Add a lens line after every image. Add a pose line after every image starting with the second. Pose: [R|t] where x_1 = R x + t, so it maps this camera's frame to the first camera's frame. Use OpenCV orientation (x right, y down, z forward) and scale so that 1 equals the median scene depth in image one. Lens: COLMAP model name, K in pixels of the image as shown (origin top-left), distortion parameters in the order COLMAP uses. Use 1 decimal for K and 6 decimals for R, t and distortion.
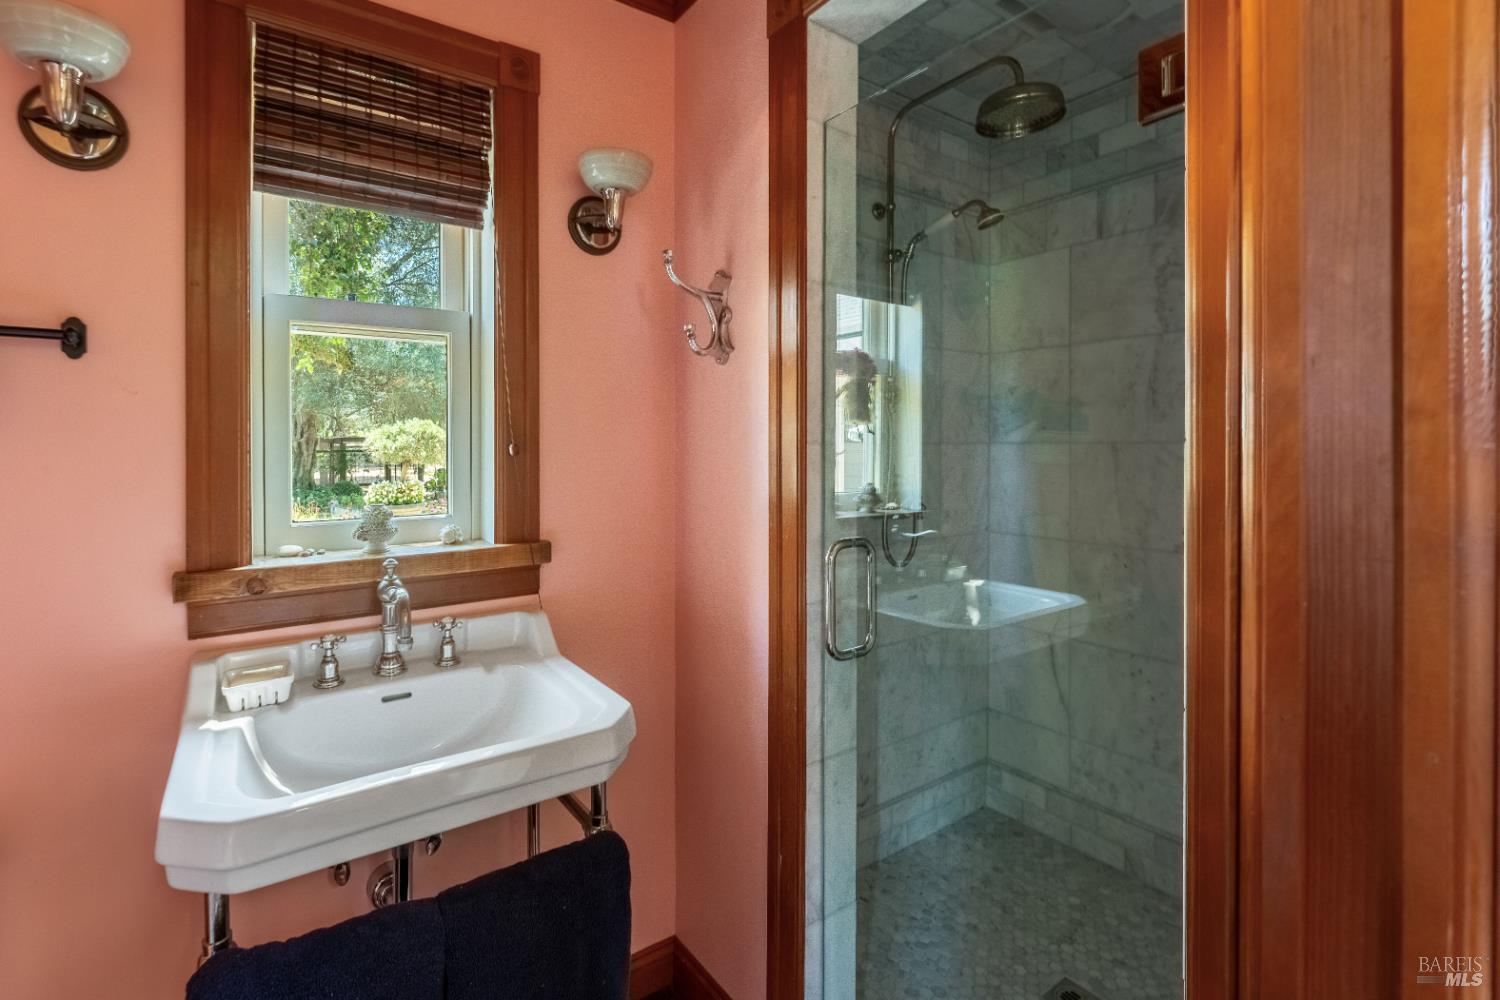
lens RADIAL K [[597.2, 0, 749.5], [0, 597.2, 465.5], [0, 0, 1]] dist [-0.000148, 0.000098]
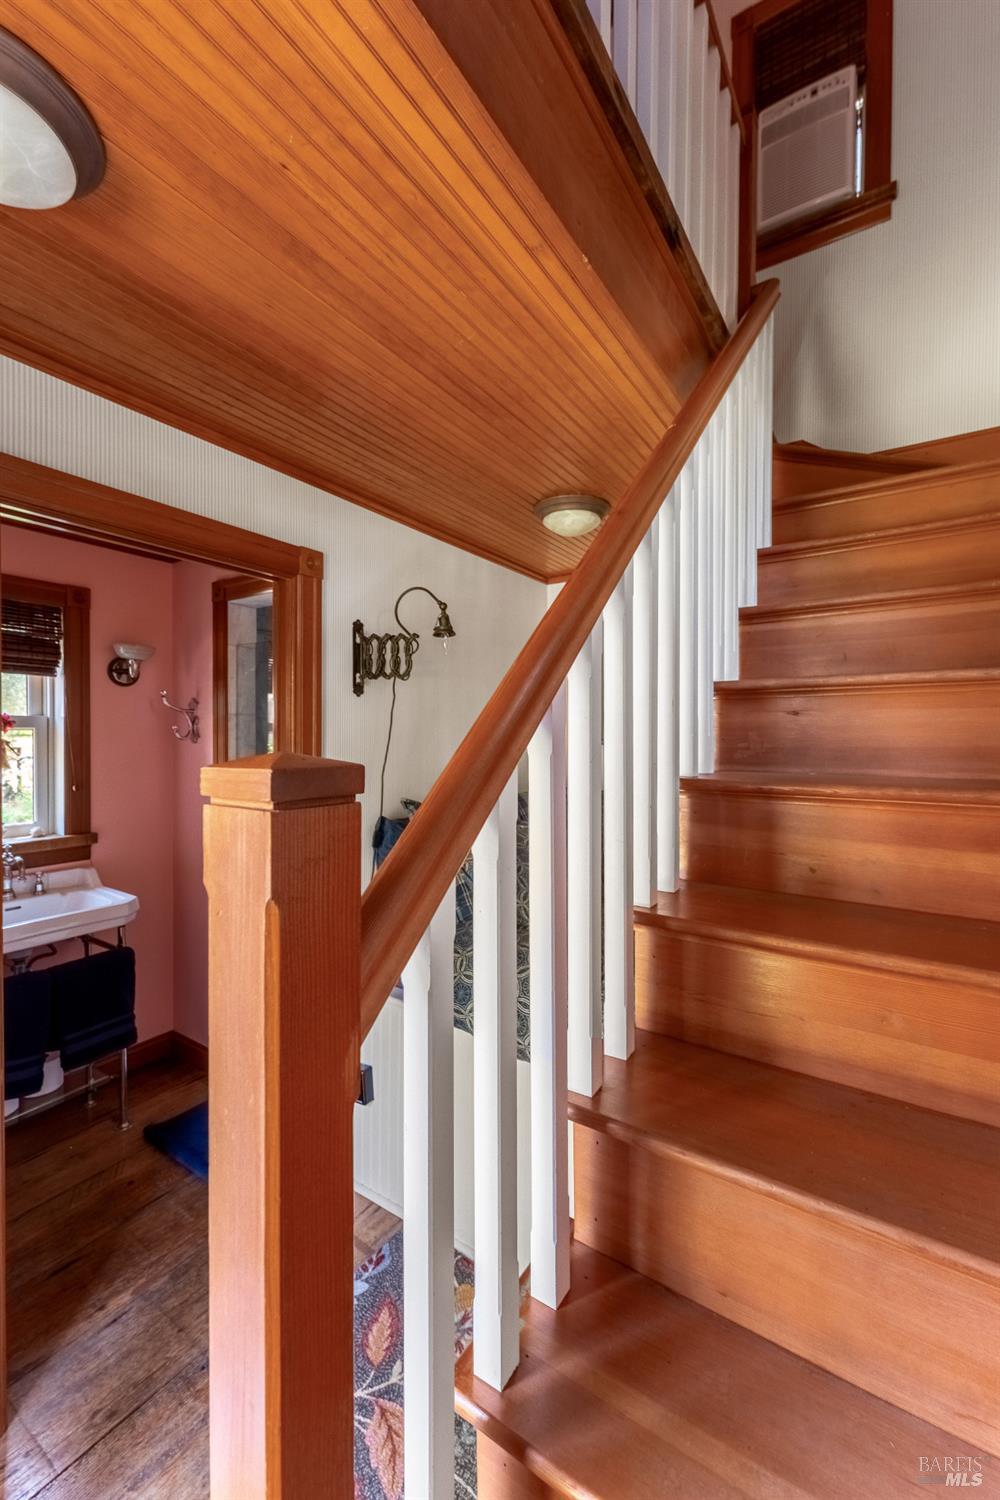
lens RADIAL K [[597.2, 0, 539.3], [0, 597.2, 746.4], [0, 0, 1]] dist [-0.000148, 0.000098]
pose [[0.952111, 0.000197, 0.305753, 0.478390], [-0.002232, 0.999978, 0.006306, -0.184025], [-0.305745, -0.006686, 0.952090, -1.393911]]
